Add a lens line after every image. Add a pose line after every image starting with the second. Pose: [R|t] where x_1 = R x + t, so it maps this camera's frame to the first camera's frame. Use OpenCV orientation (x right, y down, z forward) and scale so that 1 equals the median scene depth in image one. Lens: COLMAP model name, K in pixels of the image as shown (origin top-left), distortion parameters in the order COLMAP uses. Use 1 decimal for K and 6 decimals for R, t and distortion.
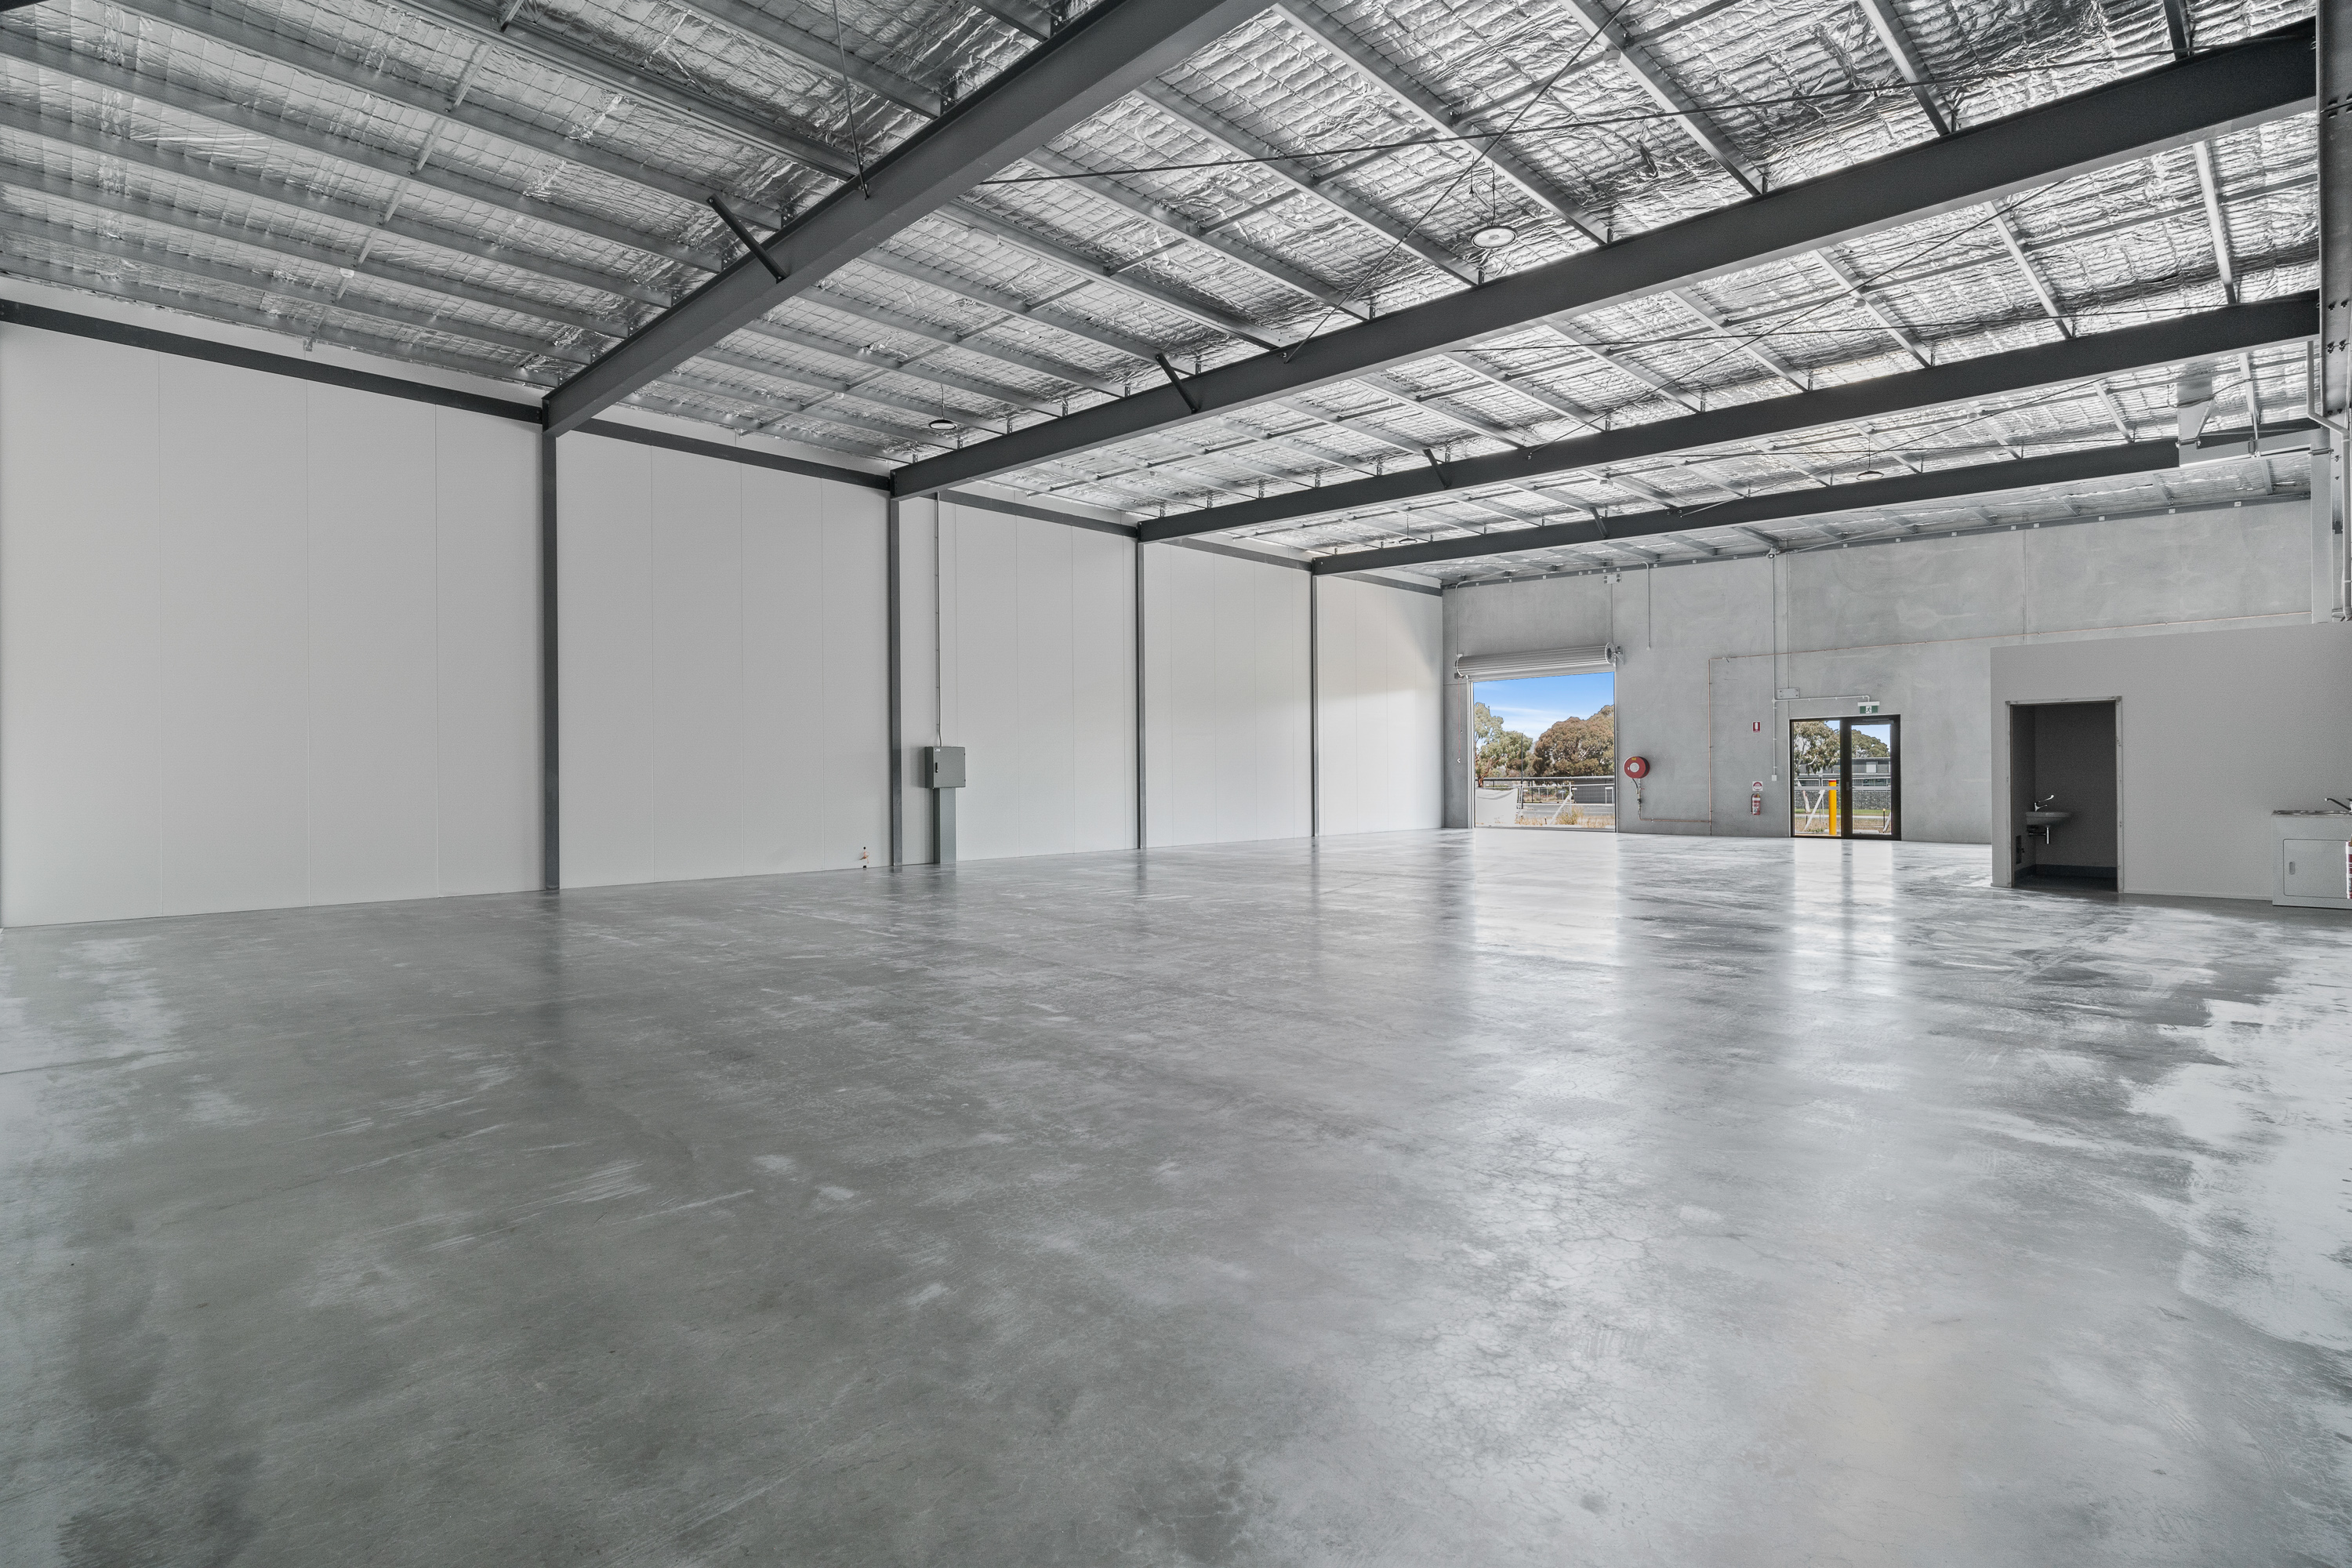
lens RADIAL K [[1142.4, 0, 1168.7], [0, 1142.4, 775.5], [0, 0, 1]] dist [-0.002598, -0.000297]
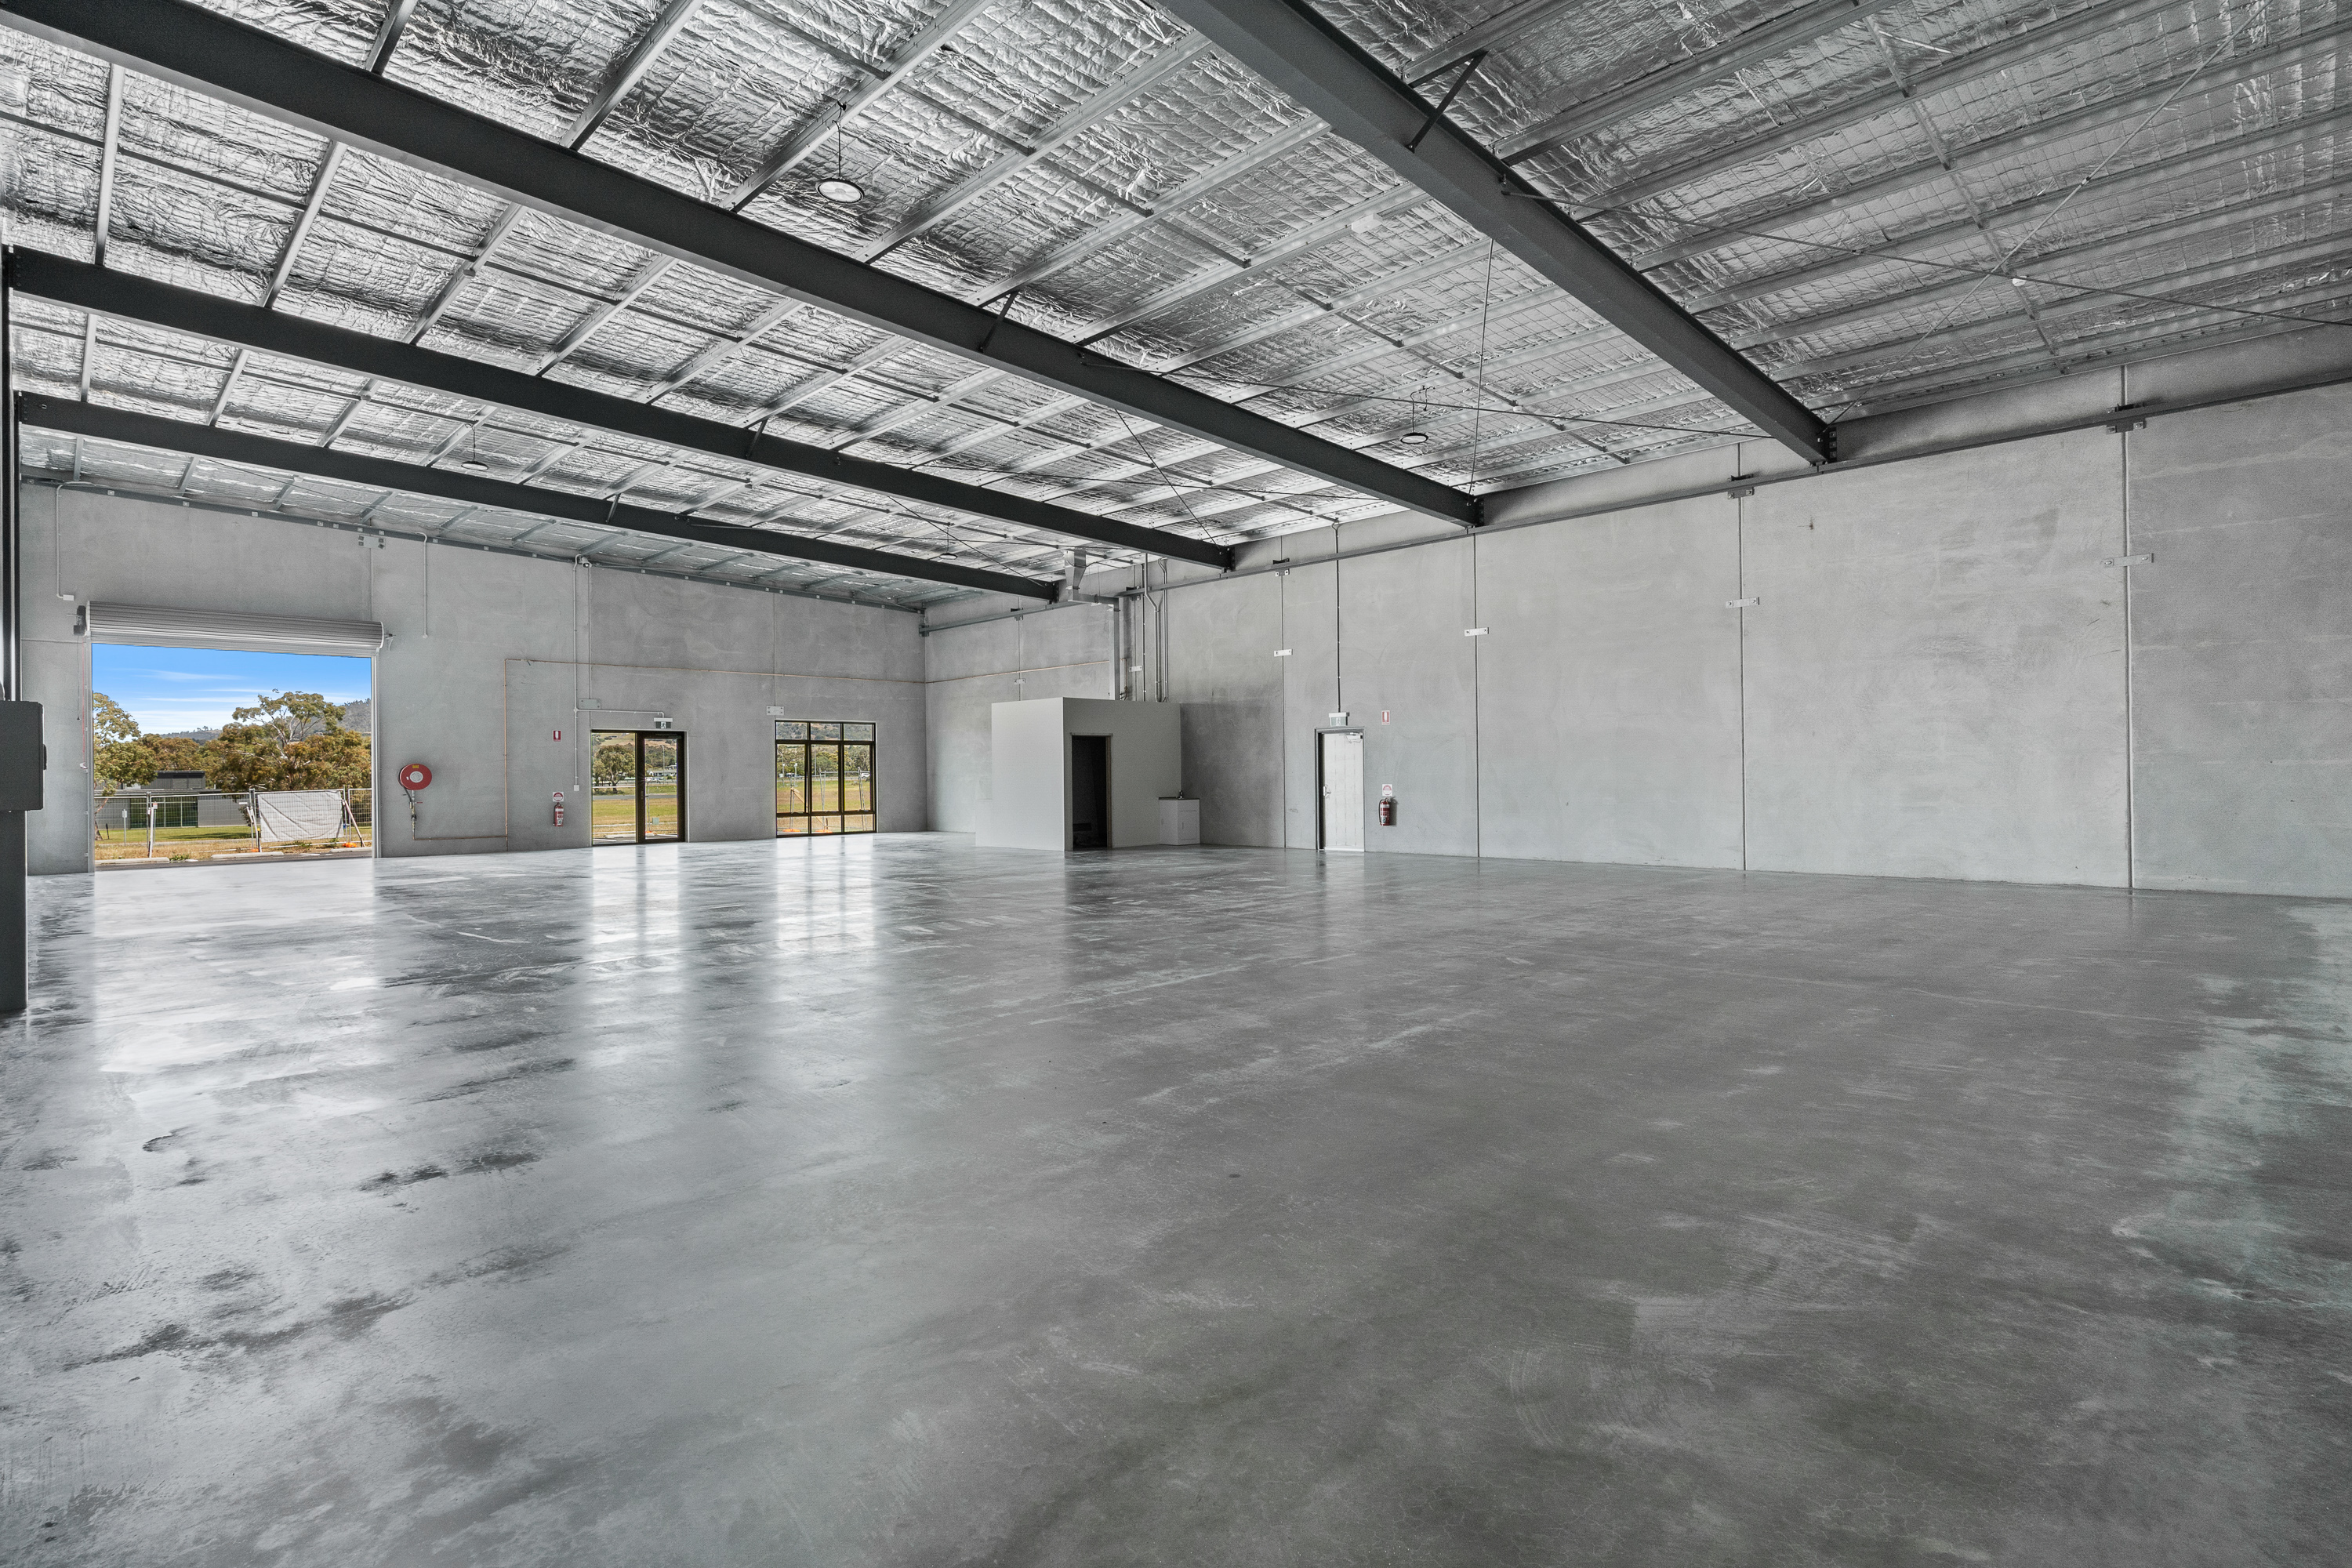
lens RADIAL K [[1142.4, 0, 1186.2], [0, 1142.4, 779.6], [0, 0, 1]] dist [-0.002598, -0.000297]
pose [[-0.017184, 0.006657, 0.999830, -0.489466], [0.008680, 0.999941, -0.006508, 0.006348], [-0.999815, 0.008566, -0.017241, 0.505401]]
